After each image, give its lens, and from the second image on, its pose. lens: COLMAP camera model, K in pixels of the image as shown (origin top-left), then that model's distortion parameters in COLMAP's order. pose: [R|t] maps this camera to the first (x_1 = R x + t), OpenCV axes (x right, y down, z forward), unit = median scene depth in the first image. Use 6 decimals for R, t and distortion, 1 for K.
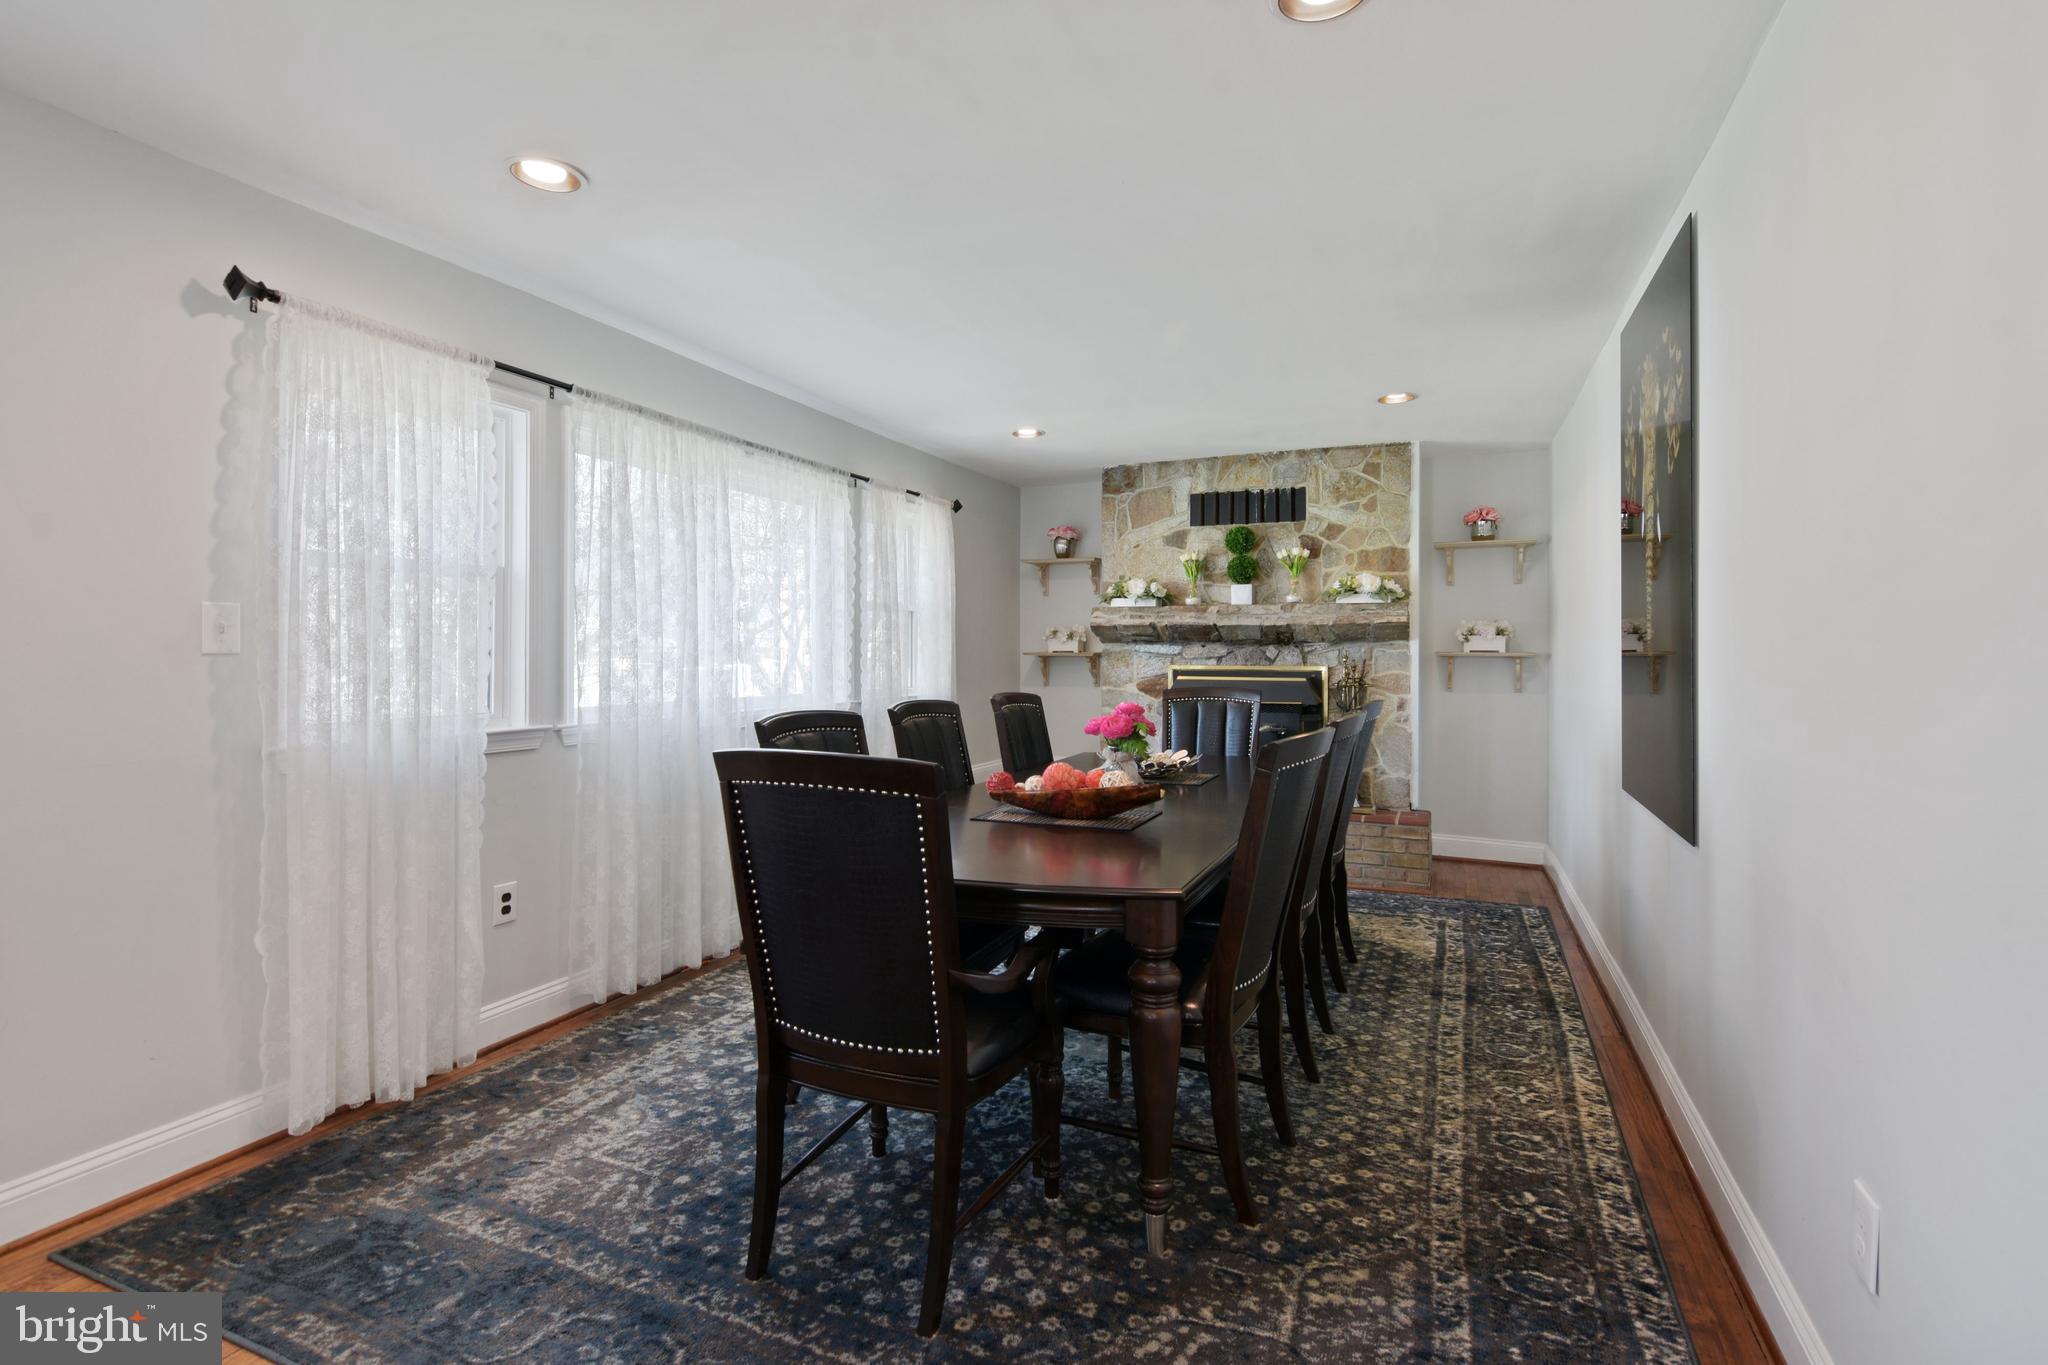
lens RADIAL K [[973.2, 0, 1025.2], [0, 973.2, 648.8], [0, 0, 1]] dist [0.002721, -0.000231]
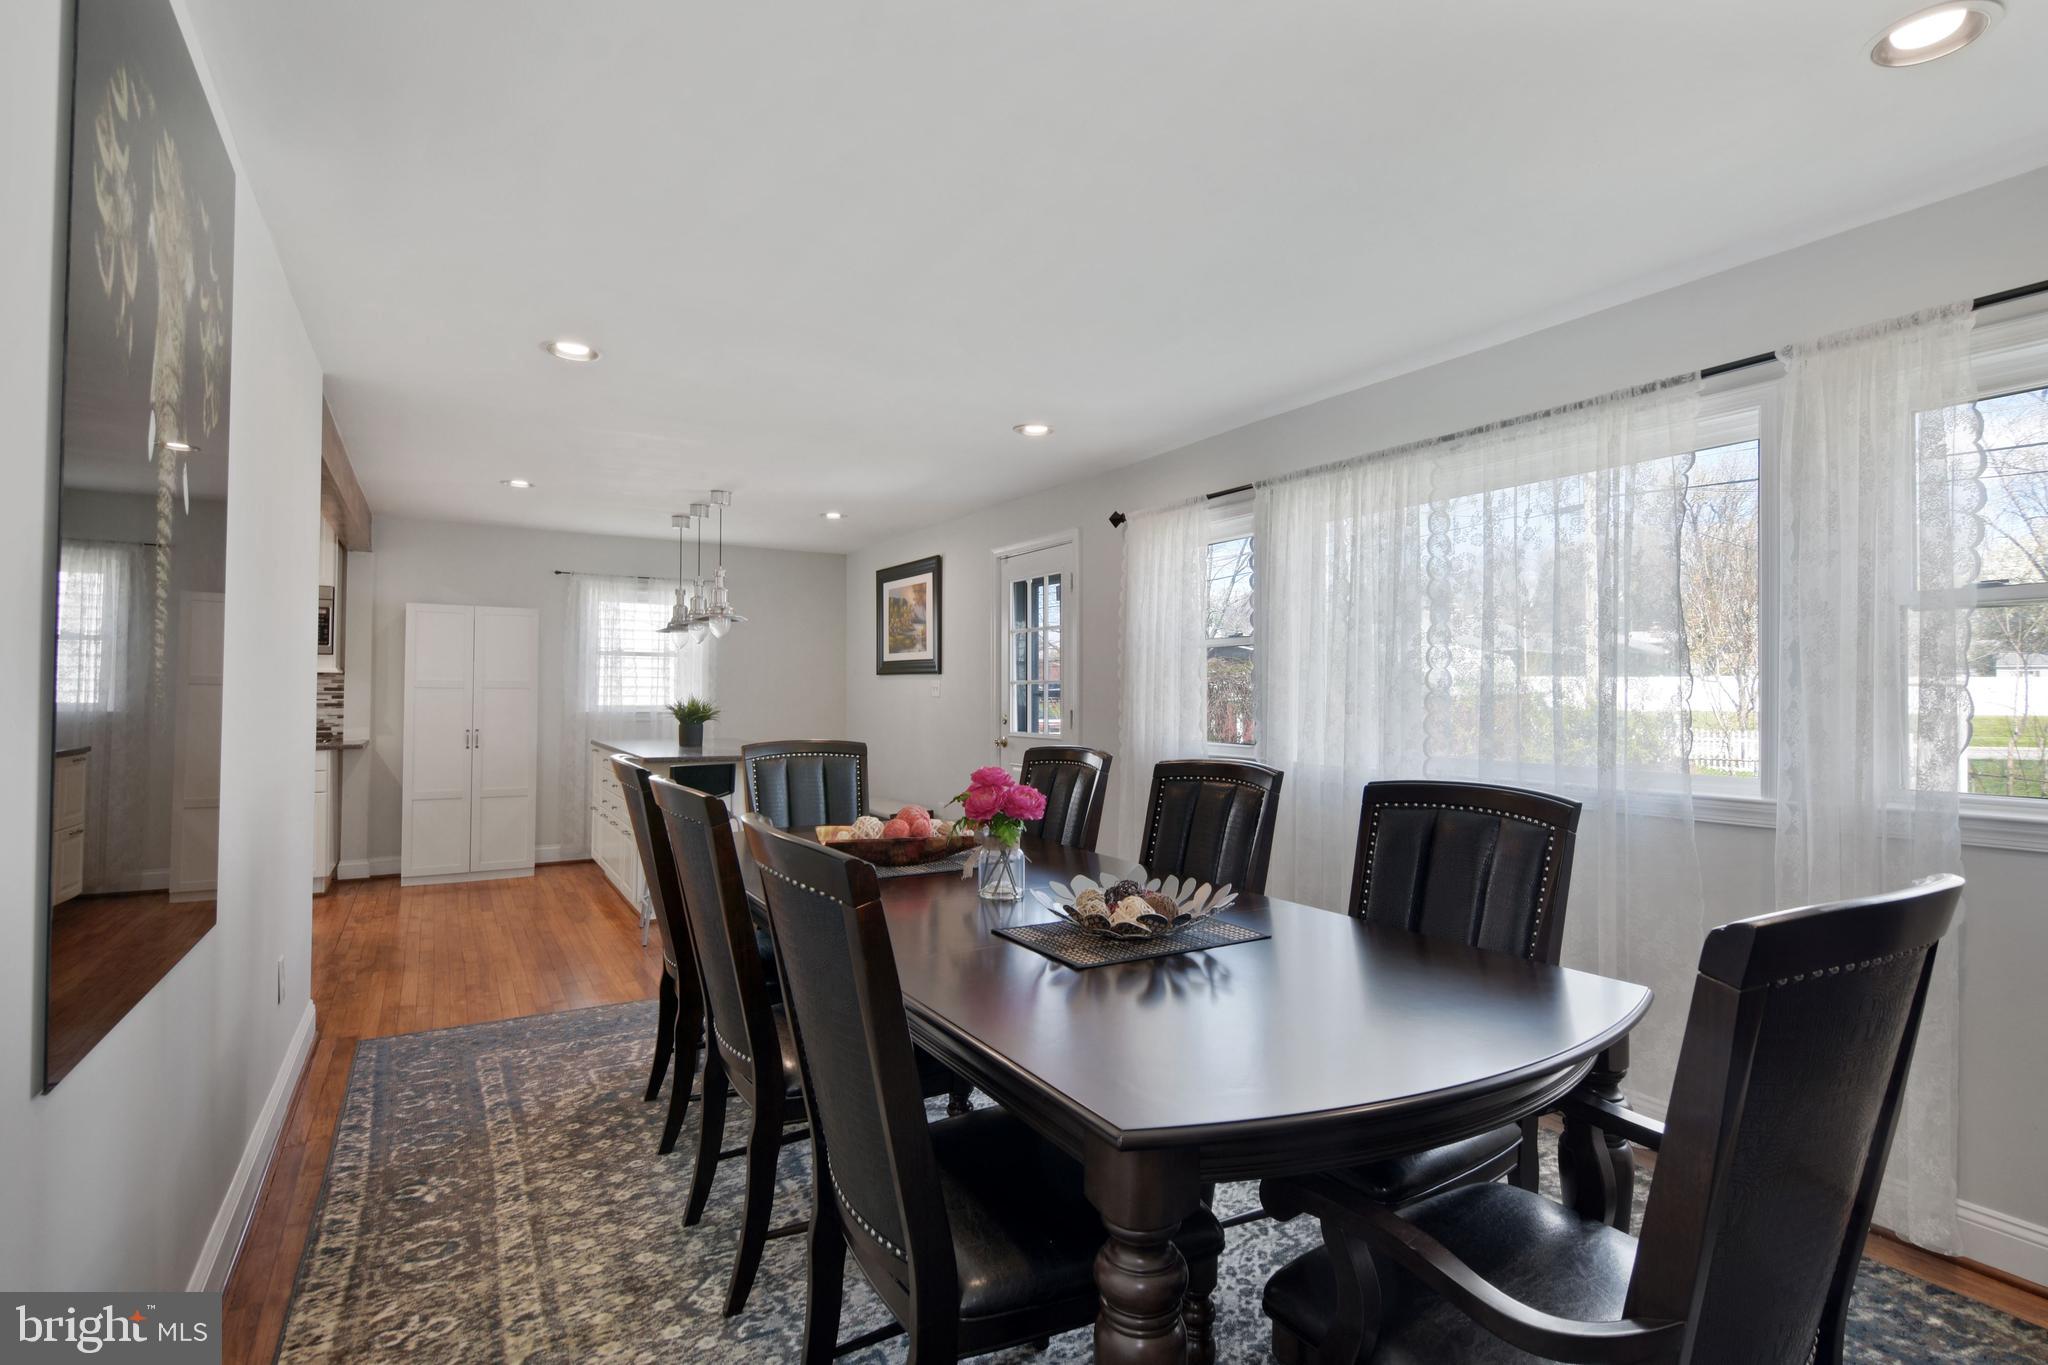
lens RADIAL K [[968.8, 0, 1031.3], [0, 968.8, 678.6], [0, 0, 1]] dist [0.002000, -0.008377]
pose [[-0.580120, -0.022271, -0.814226, 0.409640], [-0.005337, 0.999709, -0.023542, 0.004921], [0.814513, -0.009311, -0.580070, 0.874569]]
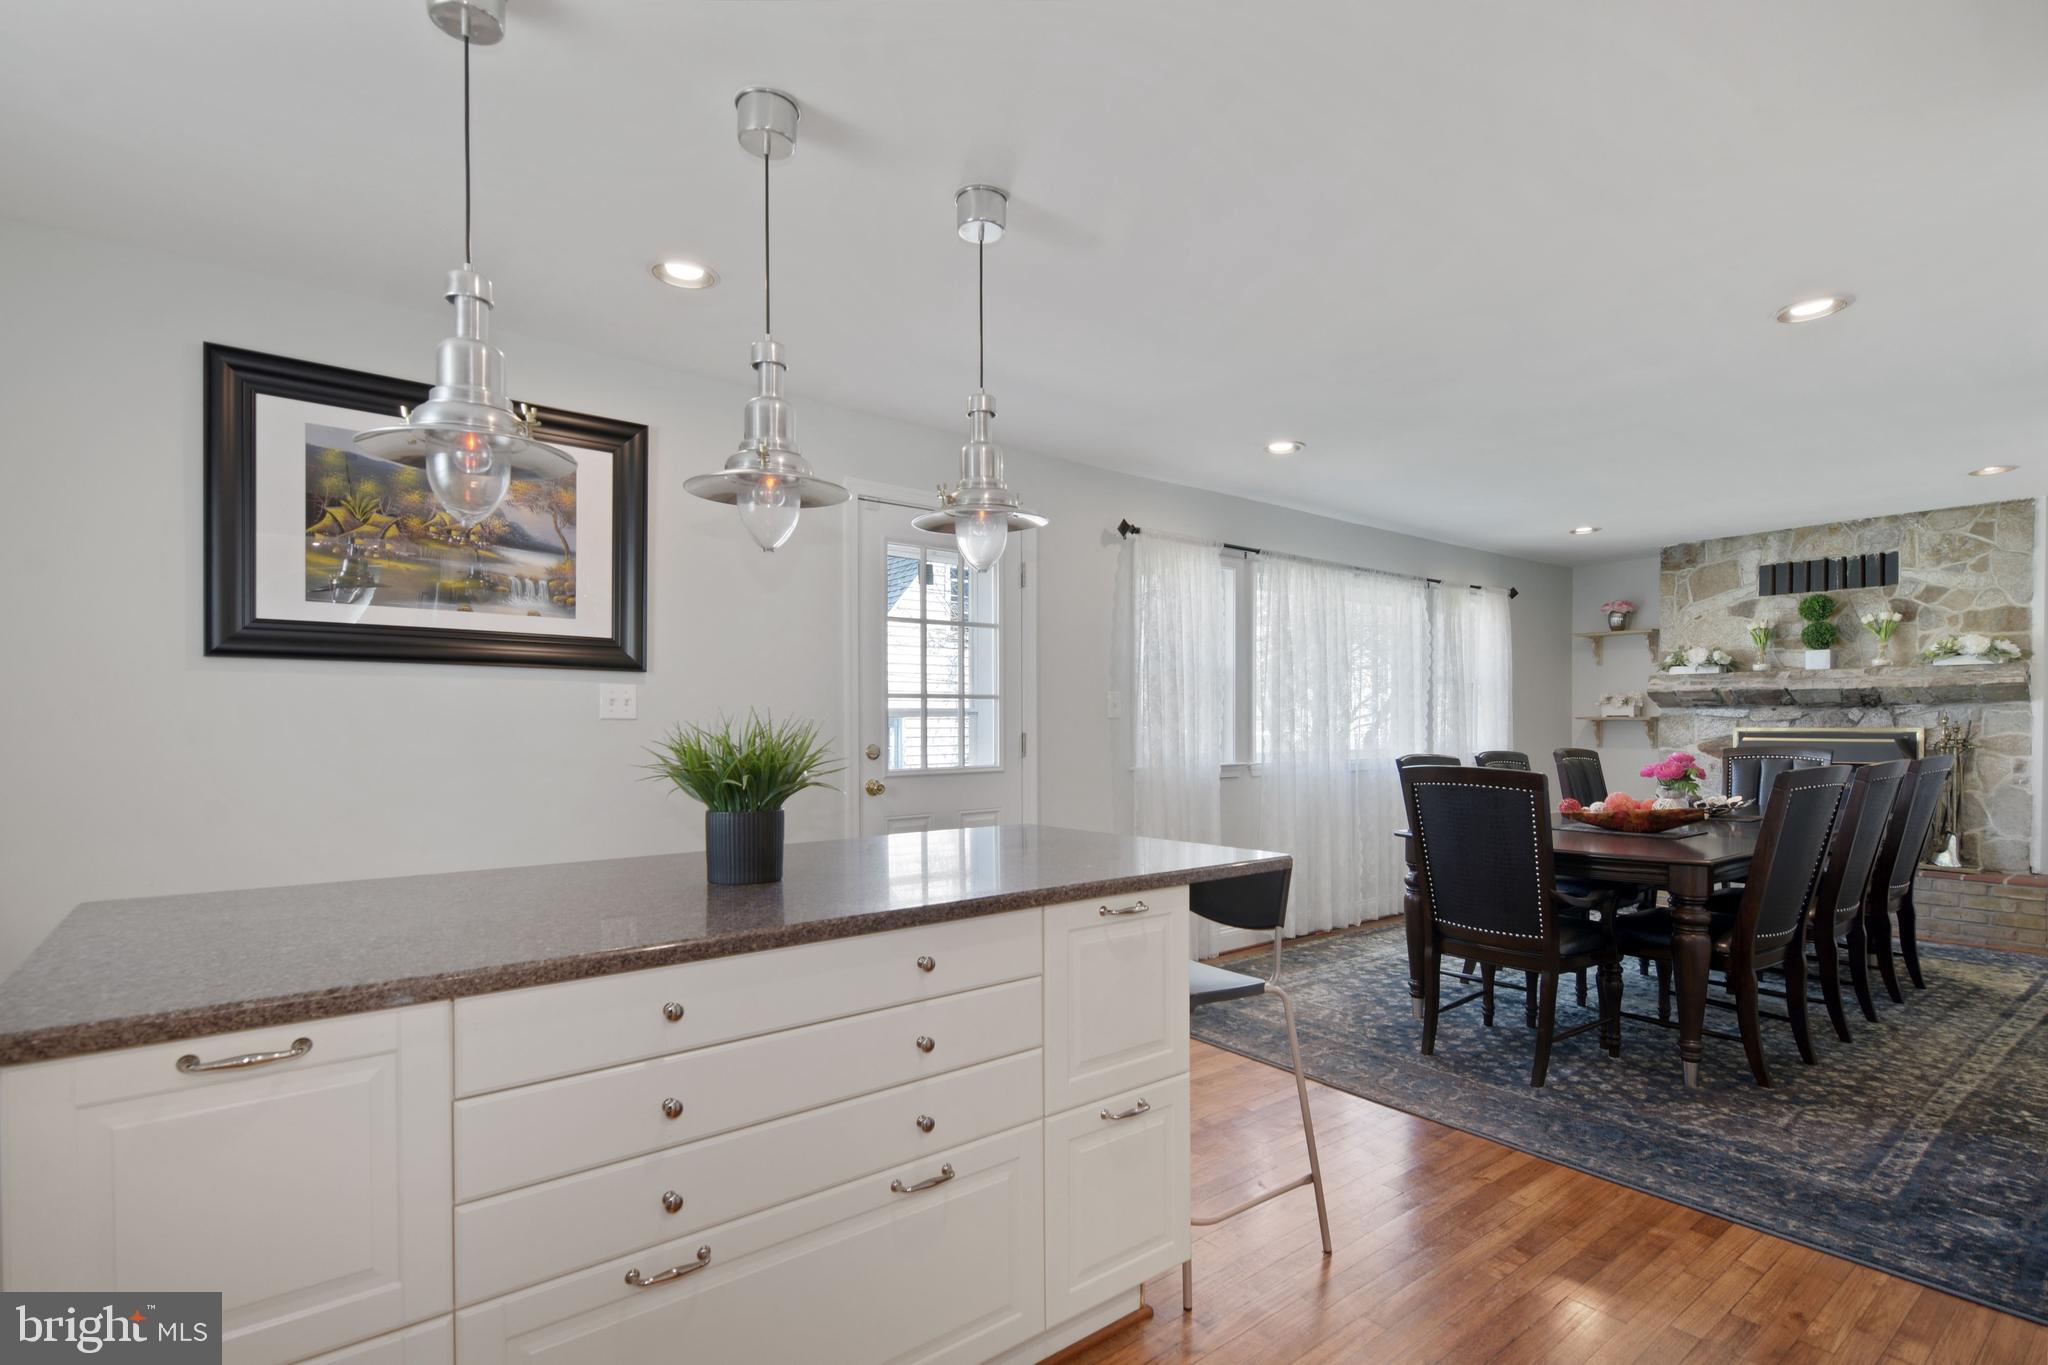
lens RADIAL K [[967.9, 0, 1028.0], [0, 967.9, 735.9], [0, 0, 1]] dist [0.008728, -0.007746]
pose [[0.875936, 0.001744, -0.482425, -0.019164], [0.007266, 0.999832, 0.016808, 0.002771], [0.482373, -0.018228, 0.875776, -0.337107]]
